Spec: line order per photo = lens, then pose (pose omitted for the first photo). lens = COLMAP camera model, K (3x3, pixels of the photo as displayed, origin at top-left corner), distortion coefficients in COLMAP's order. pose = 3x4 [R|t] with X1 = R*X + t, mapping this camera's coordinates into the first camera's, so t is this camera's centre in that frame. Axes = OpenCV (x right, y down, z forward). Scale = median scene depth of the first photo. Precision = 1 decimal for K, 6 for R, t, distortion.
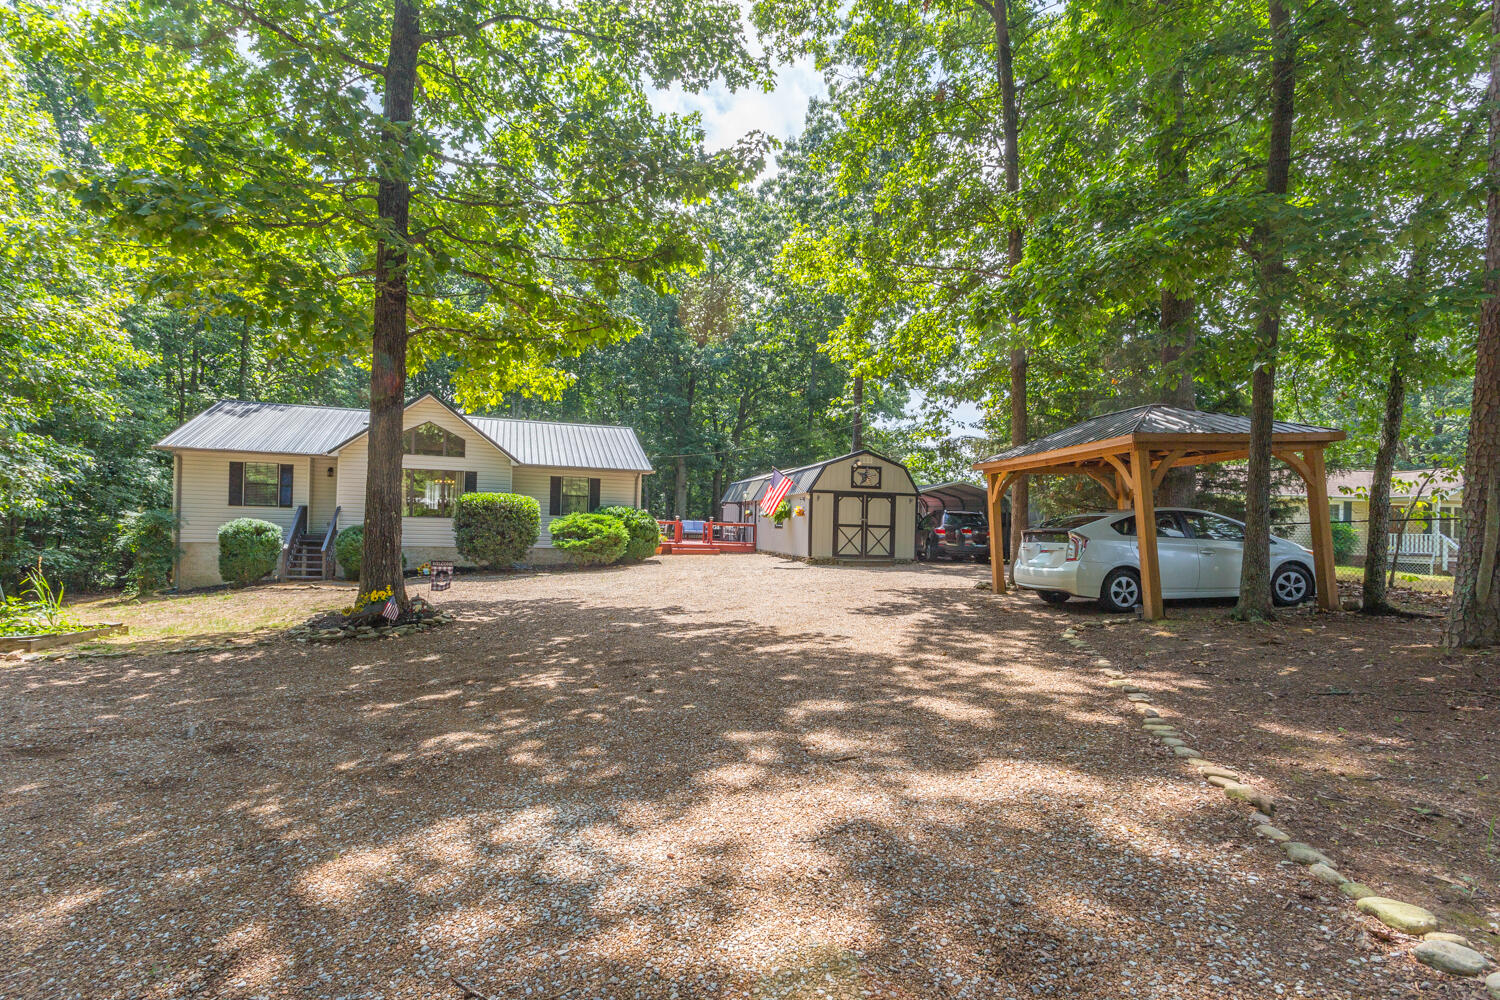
lens RADIAL K [[719.0, 0, 731.4], [0, 719.0, 521.2], [0, 0, 1]] dist [-0.016416, 0.020806]
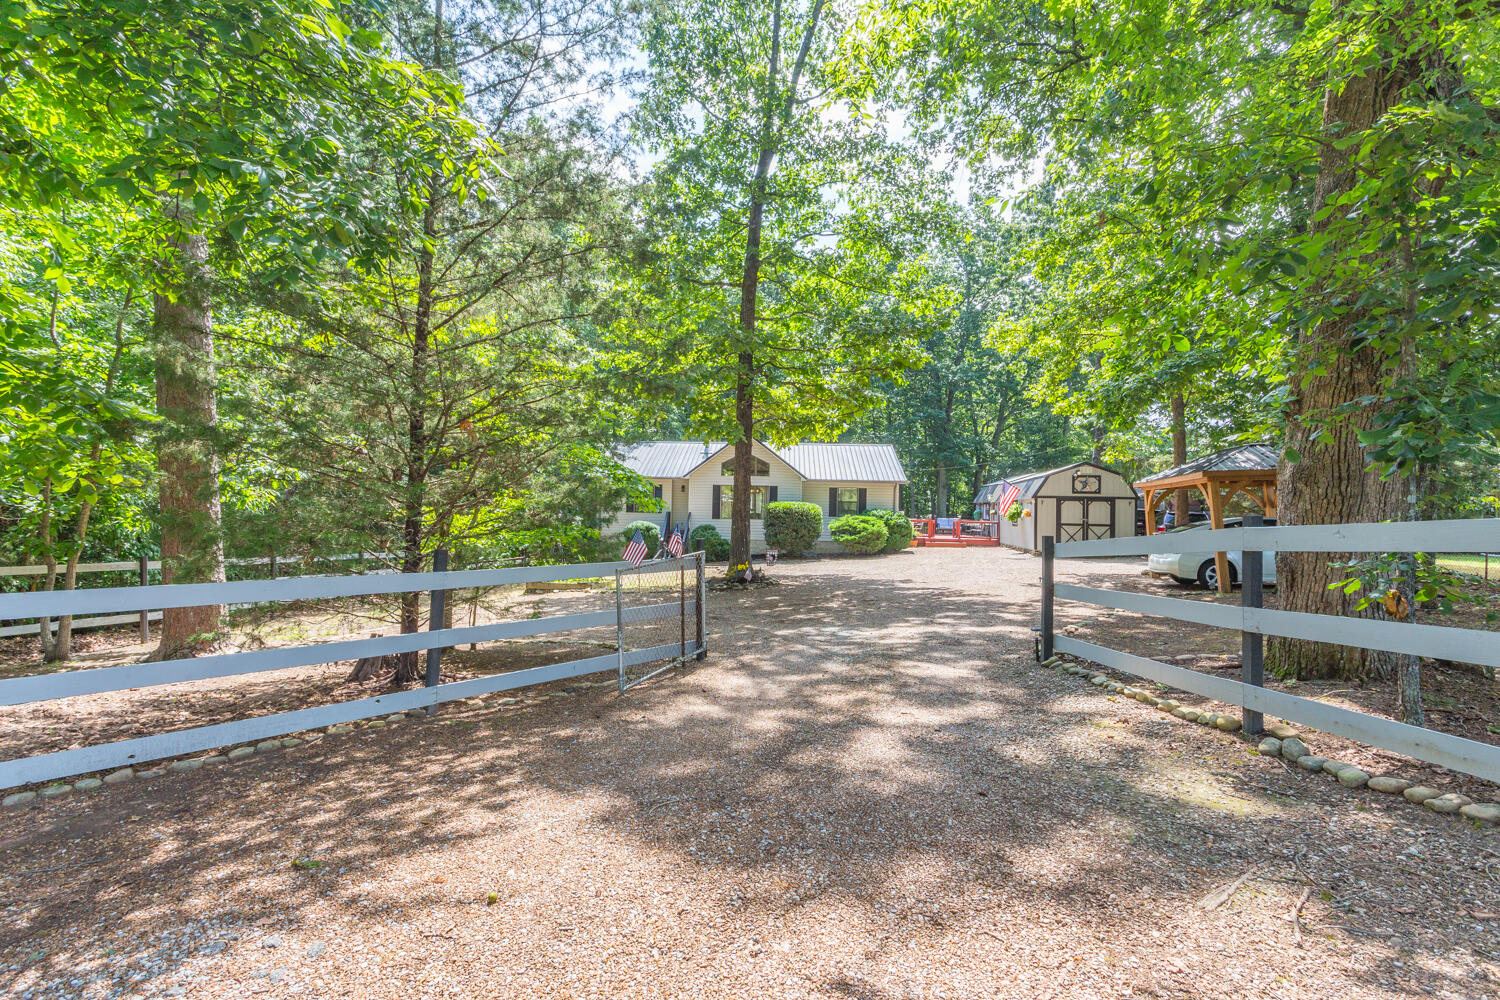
lens RADIAL K [[701.5, 0, 726.9], [0, 701.5, 503.3], [0, 0, 1]] dist [-0.000337, 0.001089]
pose [[0.926074, -0.012963, -0.377118, 0.072382], [0.007375, 0.999841, -0.016260, -0.014887], [0.377269, 0.012276, 0.926022, -0.317720]]
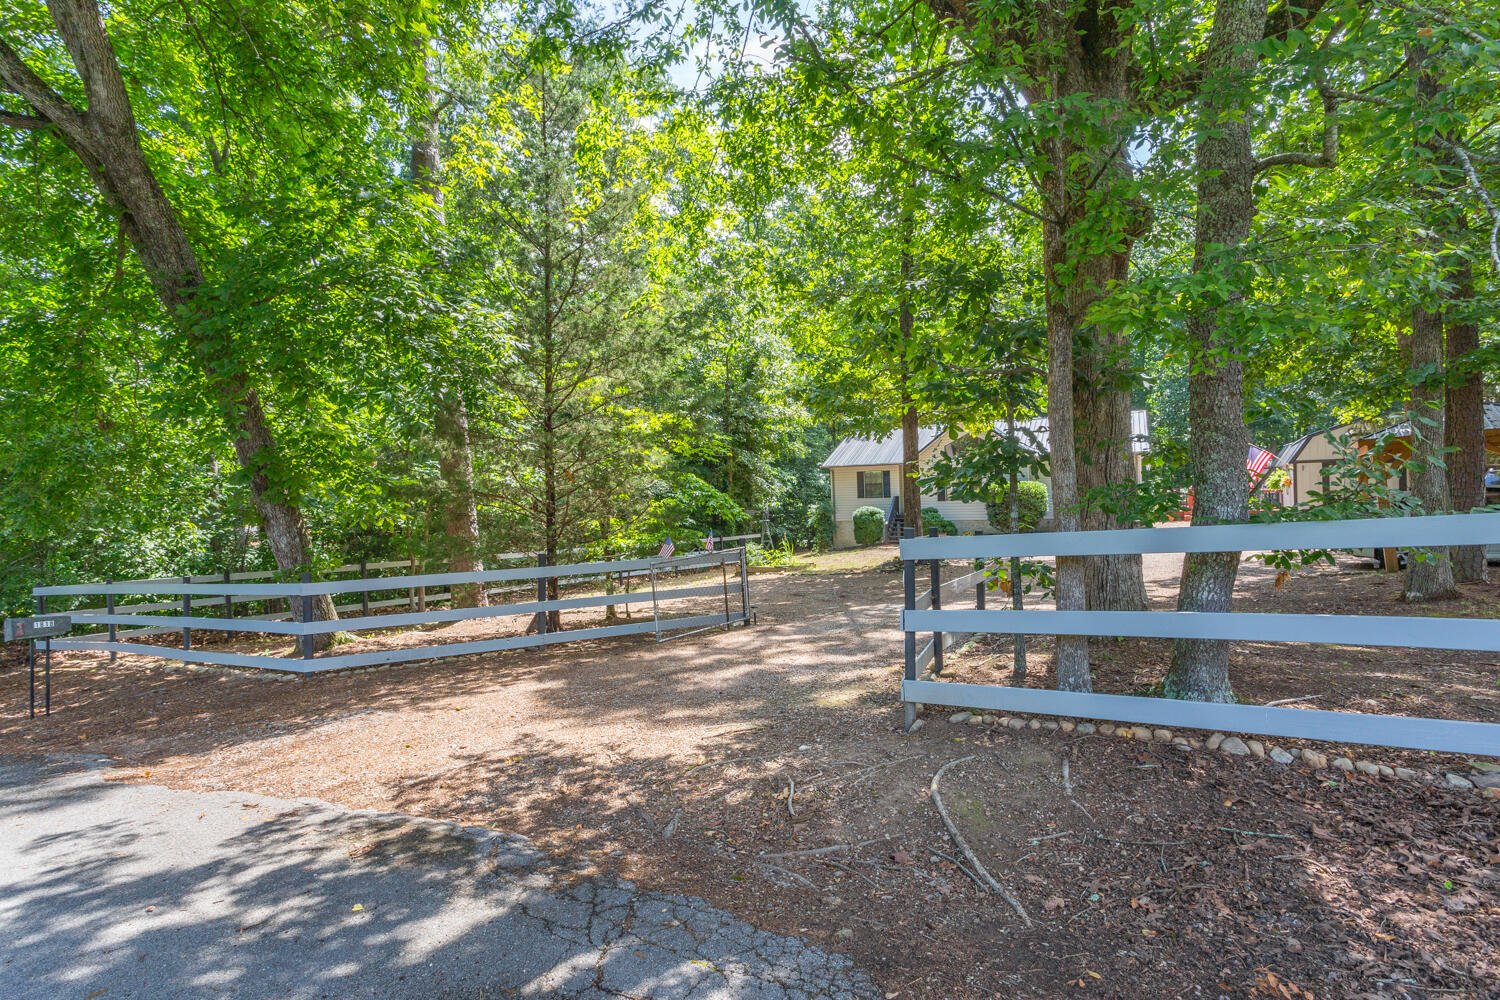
lens RADIAL K [[725.1, 0, 758.8], [0, 725.1, 514.8], [0, 0, 1]] dist [0.000965, 0.000499]
pose [[0.717167, -0.027237, -0.696369, 0.286618], [0.056690, 0.998204, 0.019341, -0.027997], [0.694592, -0.053348, 0.717423, -0.345595]]
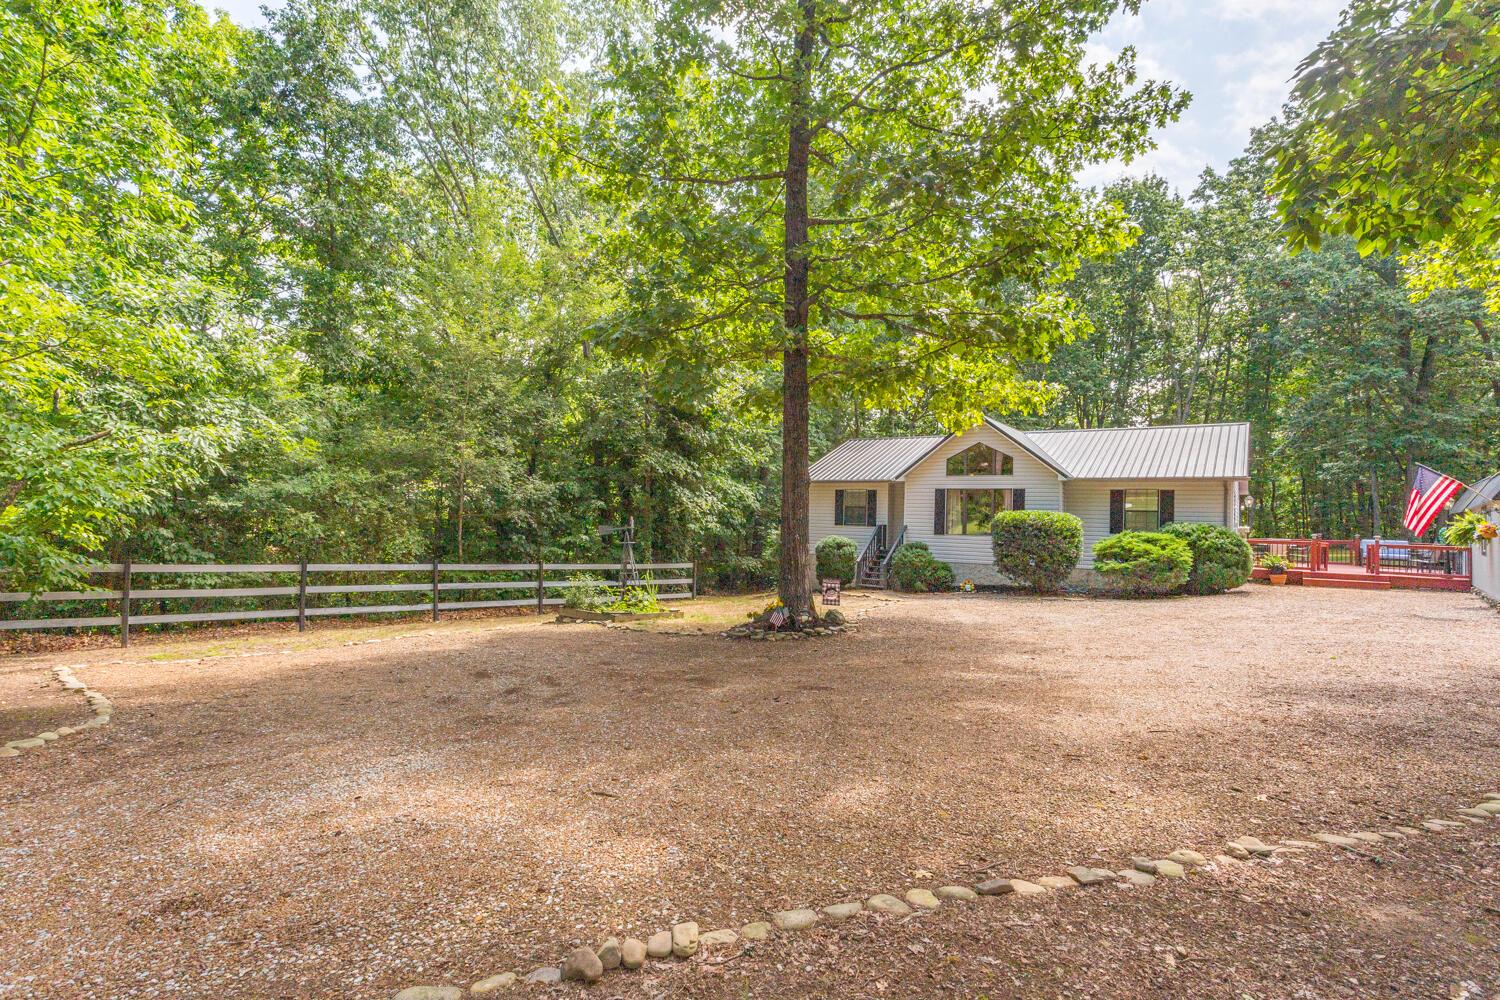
lens RADIAL K [[725.6, 0, 749.0], [0, 725.6, 527.0], [0, 0, 1]] dist [0.003200, 0.001382]
pose [[0.617664, -0.002206, -0.786439, 0.200493], [-0.005640, 0.999958, -0.007235, -0.007783], [0.786422, 0.008904, 0.617625, 0.094094]]
